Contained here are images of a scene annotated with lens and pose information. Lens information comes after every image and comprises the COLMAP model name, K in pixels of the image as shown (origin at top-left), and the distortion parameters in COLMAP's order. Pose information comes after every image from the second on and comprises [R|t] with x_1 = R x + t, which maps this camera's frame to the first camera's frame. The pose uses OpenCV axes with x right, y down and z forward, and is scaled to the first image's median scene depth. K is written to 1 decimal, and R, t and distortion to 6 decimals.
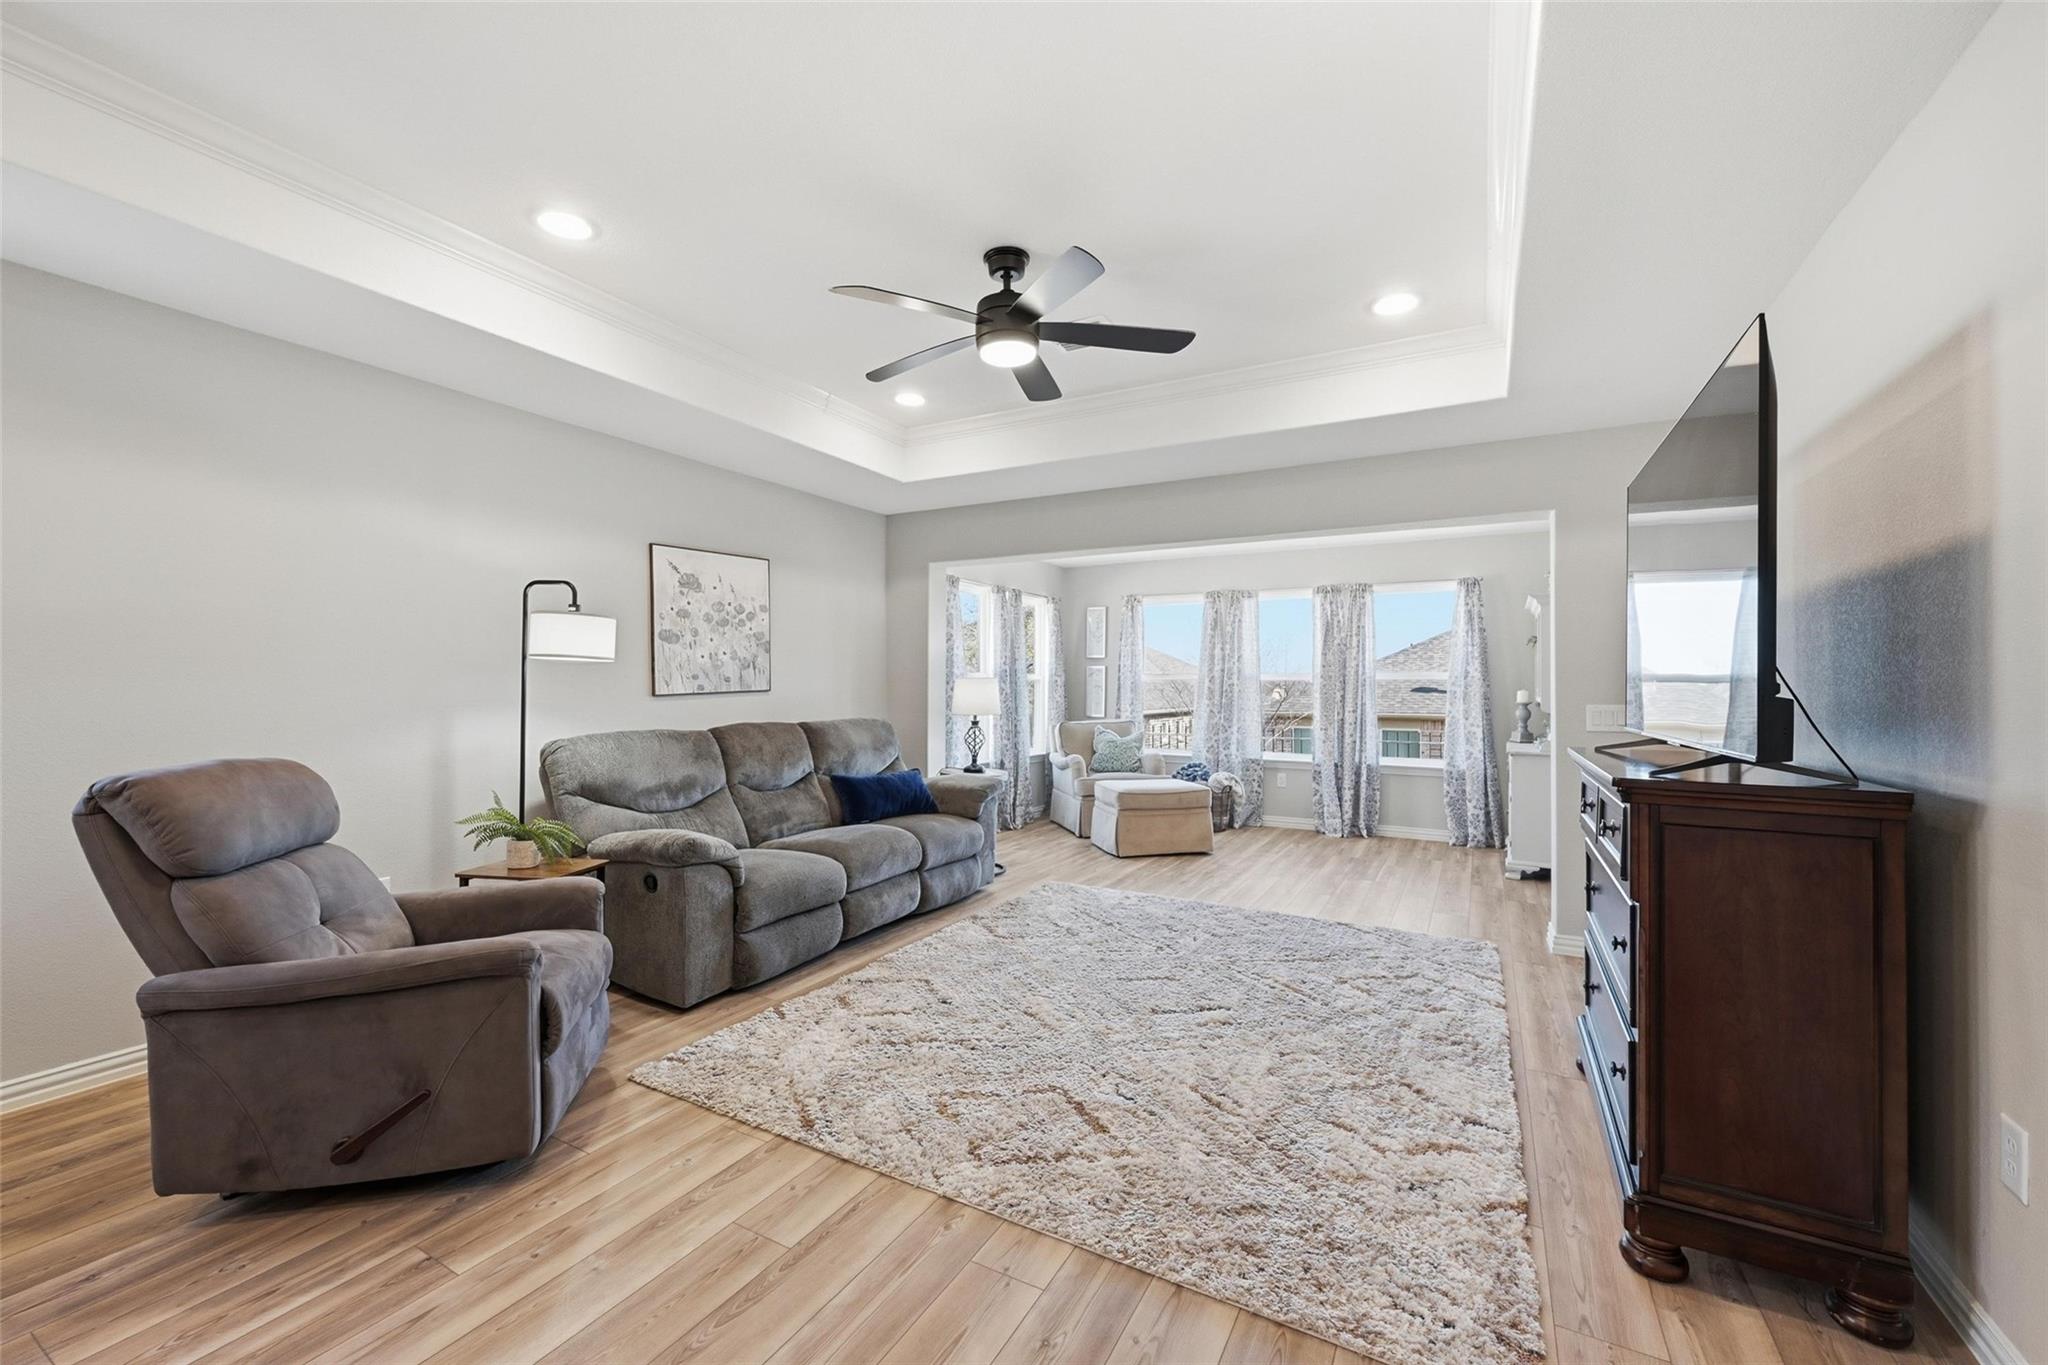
lens RADIAL K [[829.8, 0, 1023.5], [0, 829.8, 682.4], [0, 0, 1]] dist [-0.003453, -0.000113]
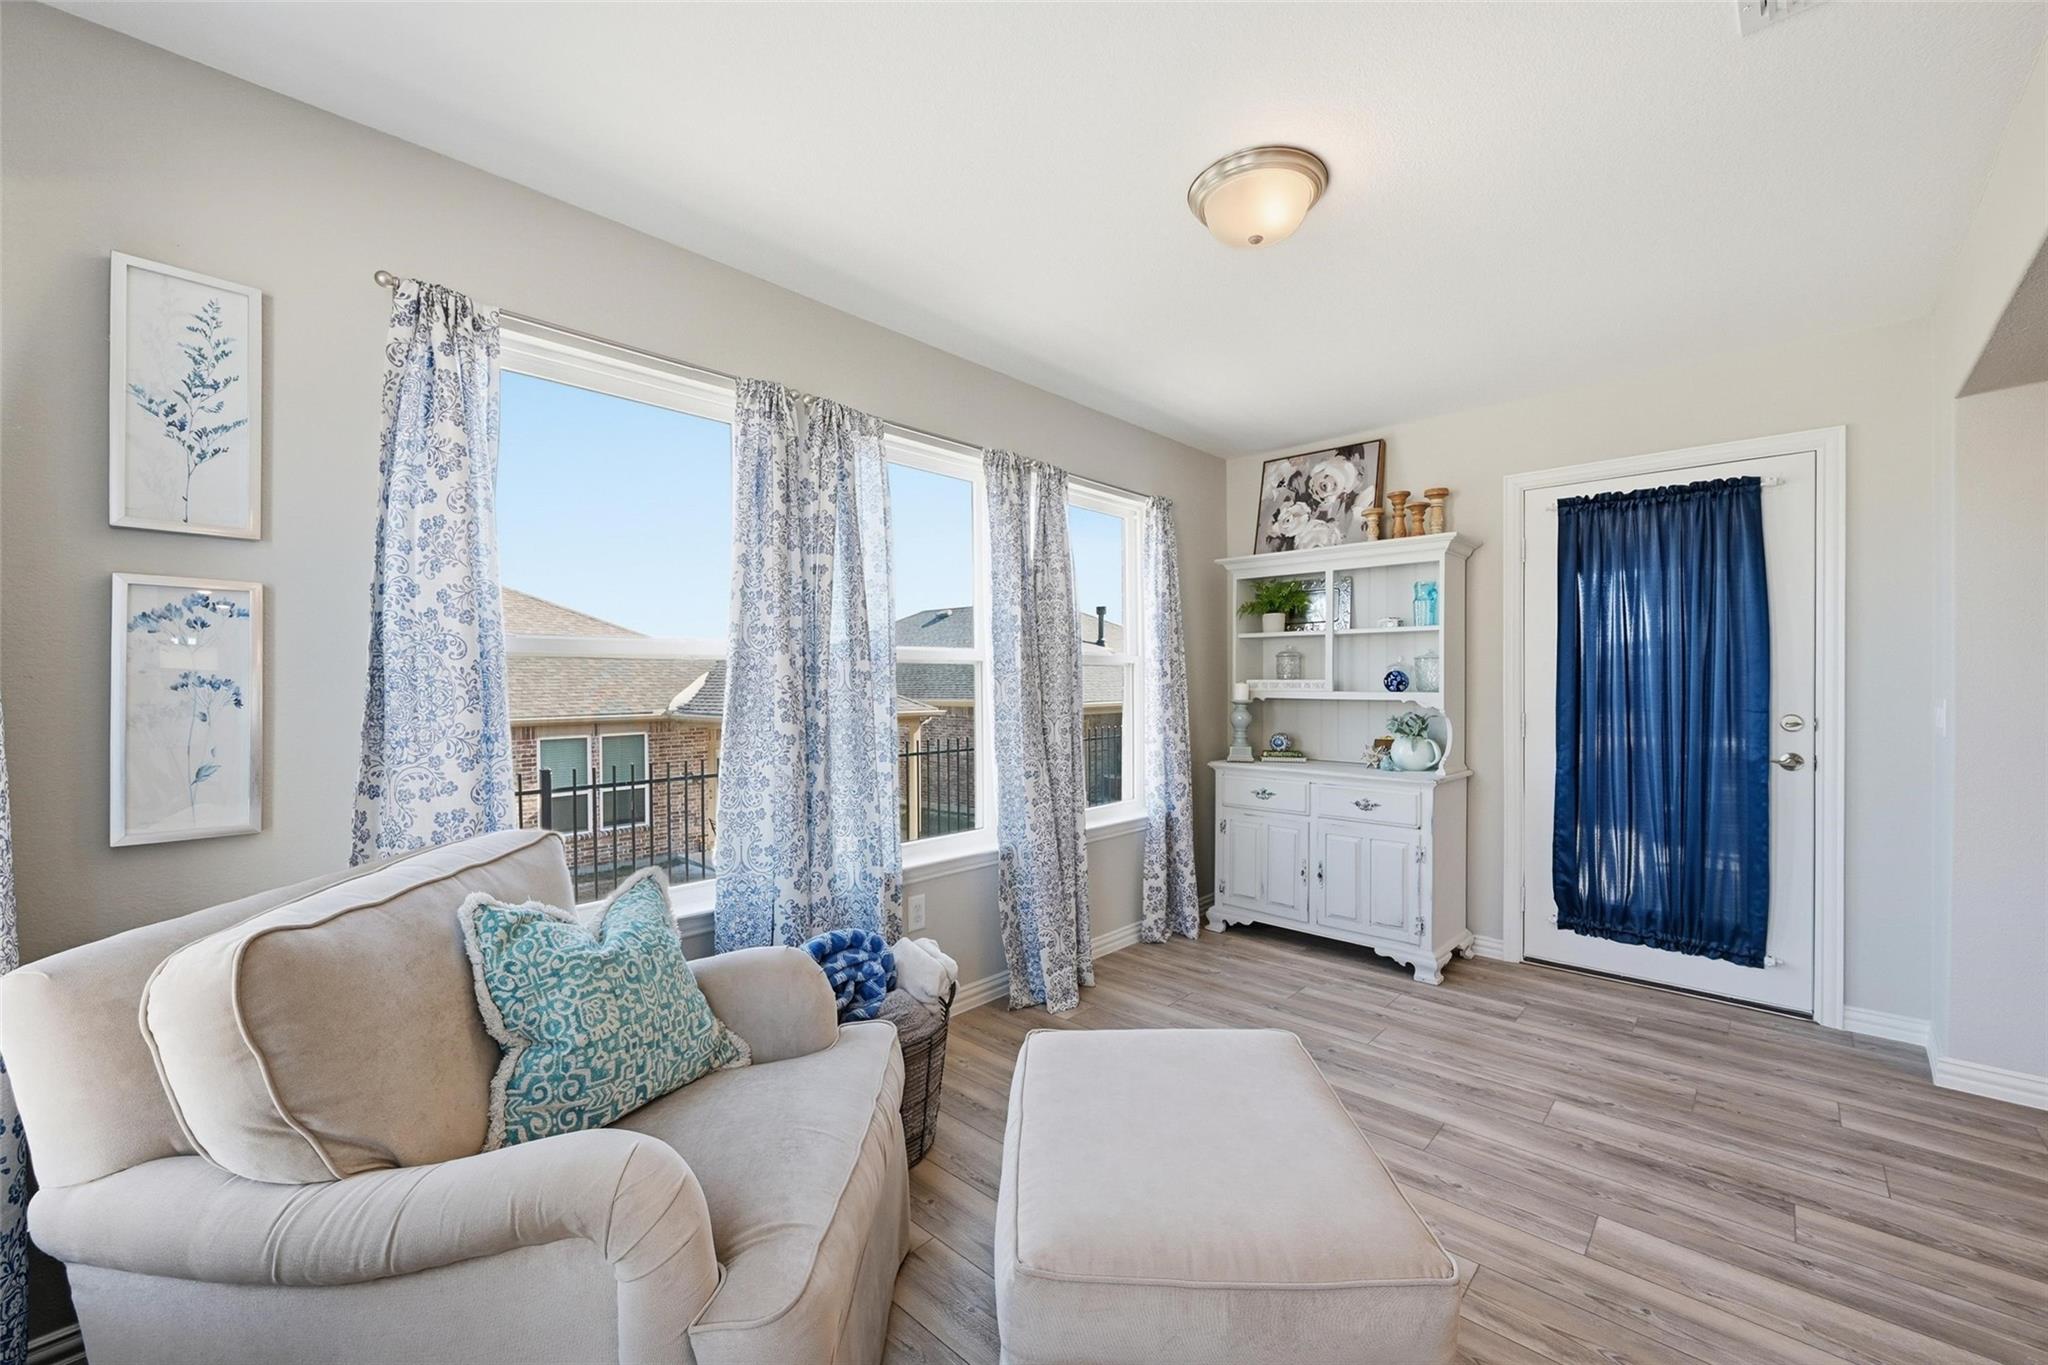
lens RADIAL K [[829.8, 0, 1023.5], [0, 829.8, 676.6], [0, 0, 1]] dist [-0.003453, -0.000113]
pose [[0.228468, -0.003148, 0.973546, -0.064011], [0.000885, 0.999995, 0.003025, 0.002824], [-0.973551, 0.000171, 0.228469, 0.864963]]
